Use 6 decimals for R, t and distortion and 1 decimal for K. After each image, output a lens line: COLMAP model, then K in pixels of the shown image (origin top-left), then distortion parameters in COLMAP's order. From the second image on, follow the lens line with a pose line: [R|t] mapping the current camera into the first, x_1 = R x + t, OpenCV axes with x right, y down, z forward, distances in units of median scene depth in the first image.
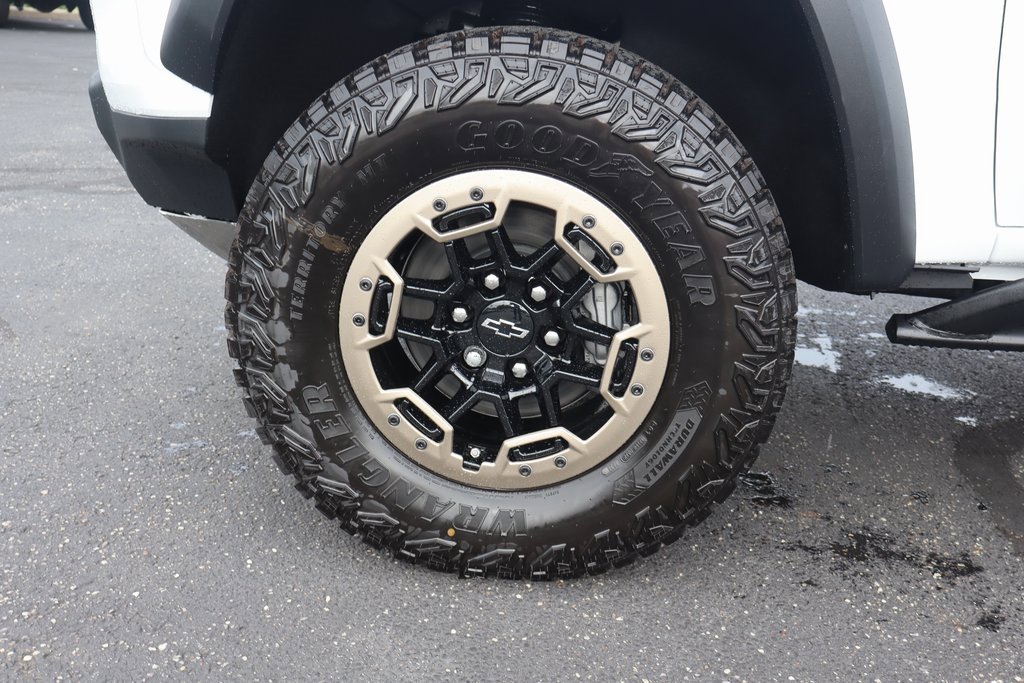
lens RADIAL K [[994.0, 0, 501.6], [0, 994.0, 340.4], [0, 0, 1]] dist [-0.006471, 0.011508]
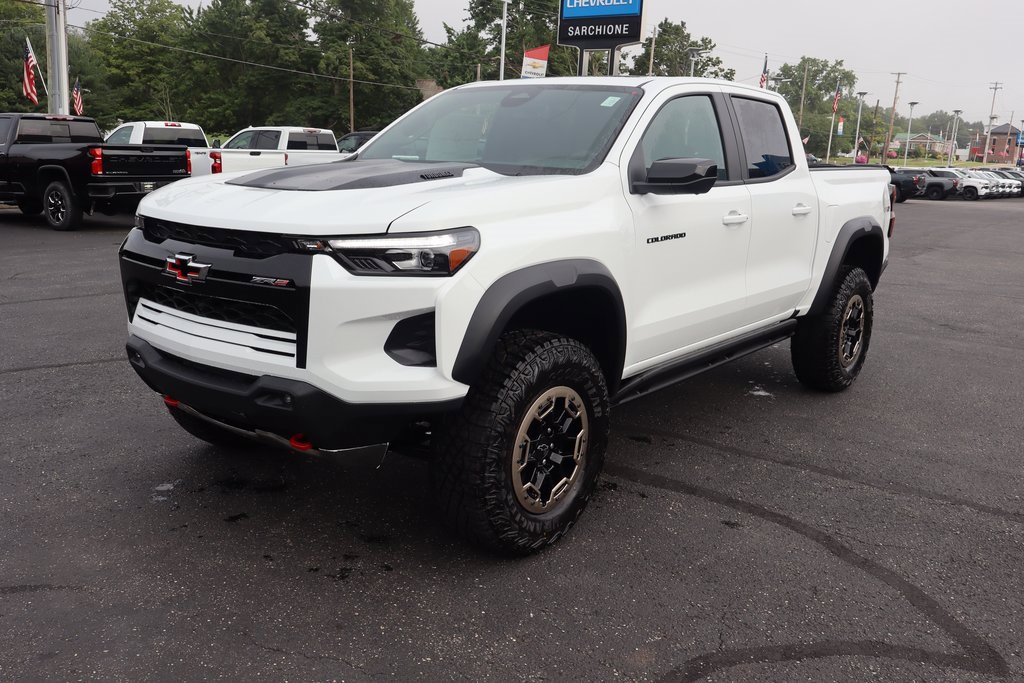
lens RADIAL K [[910.2, 0, 512.0], [0, 910.2, 341.5], [0, 0, 1]] dist [0.000555, 0.003675]
pose [[0.564820, -0.200267, 0.800545, -1.876405], [0.231576, 0.969590, 0.079169, -0.482838], [-0.792055, 0.140671, 0.594021, -0.347427]]
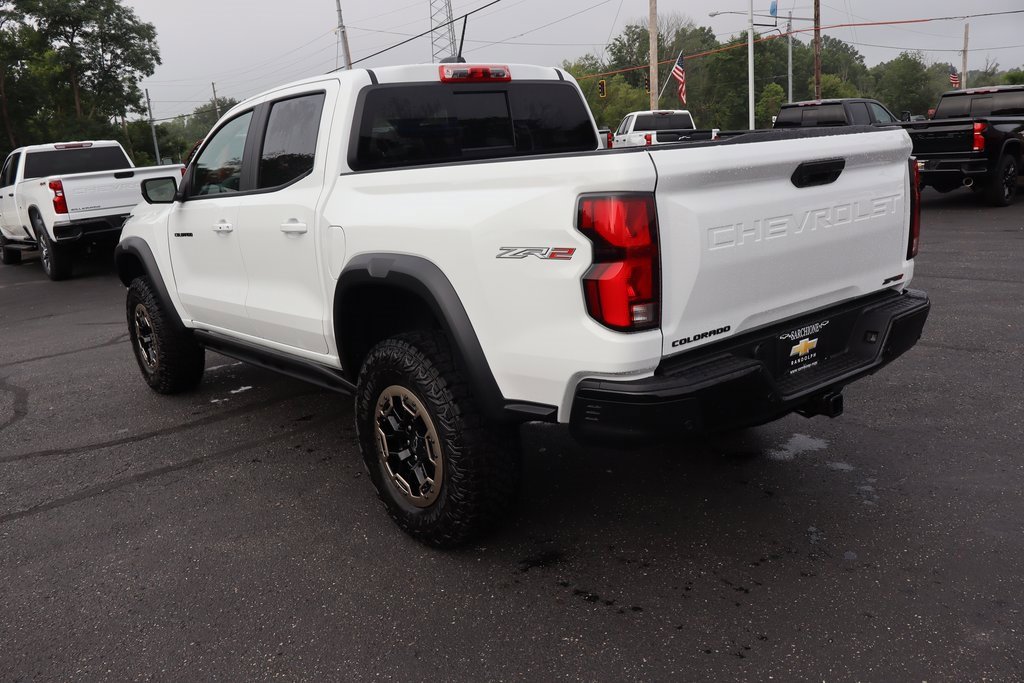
lens RADIAL K [[857.9, 0, 512.0], [0, 857.9, 341.5], [0, 0, 1]] dist [-0.011909, 0.001062]
pose [[0.672771, 0.059698, -0.737438, 4.201422], [-0.103642, 0.994515, -0.014045, -0.112737], [0.732555, 0.085879, 0.675269, -0.485982]]
